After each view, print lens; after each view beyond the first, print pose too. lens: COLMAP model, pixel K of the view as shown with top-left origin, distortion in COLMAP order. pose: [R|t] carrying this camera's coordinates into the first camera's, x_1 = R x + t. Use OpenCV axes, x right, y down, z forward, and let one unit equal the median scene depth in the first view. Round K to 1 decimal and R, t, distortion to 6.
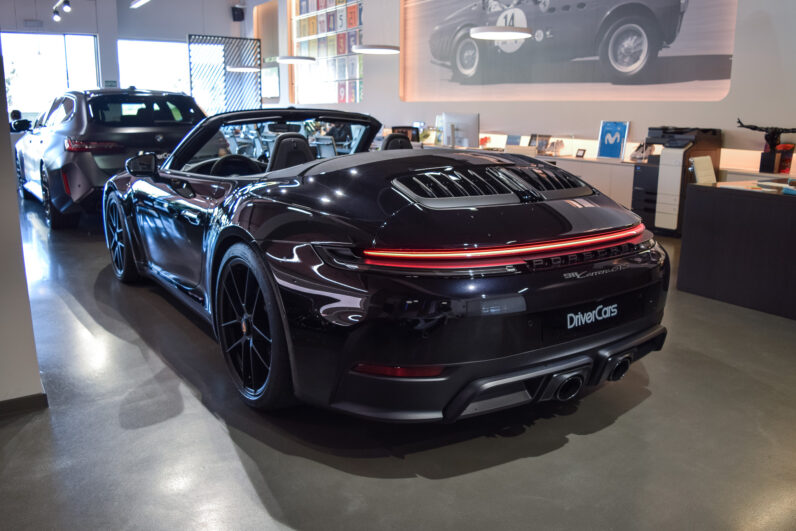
lens RADIAL K [[637.8, 0, 414.7], [0, 637.8, 255.5], [0, 0, 1]] dist [-0.082248, 0.001509]
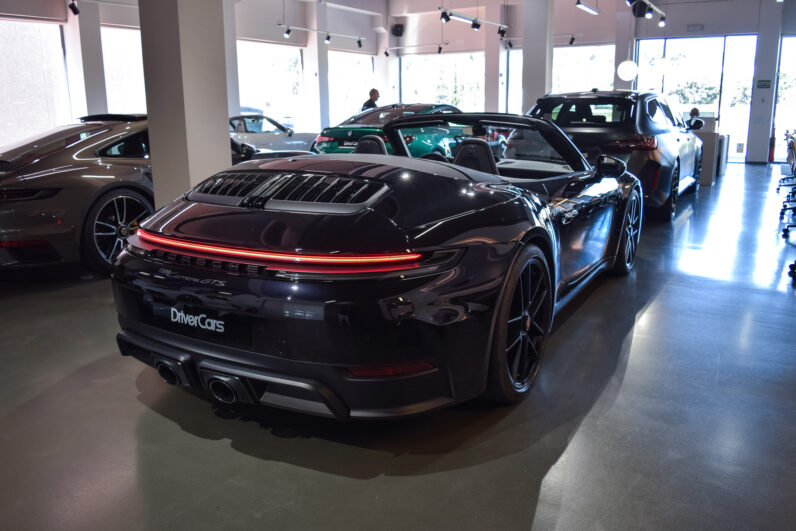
lens RADIAL K [[625.1, 0, 393.9], [0, 625.1, 267.0], [0, 0, 1]] dist [-0.085853, 0.011172]
pose [[0.393005, 0.197625, -0.898049, 1.235132], [-0.176249, 0.974714, 0.137366, -0.174912], [0.902488, 0.104294, 0.417898, 0.830938]]
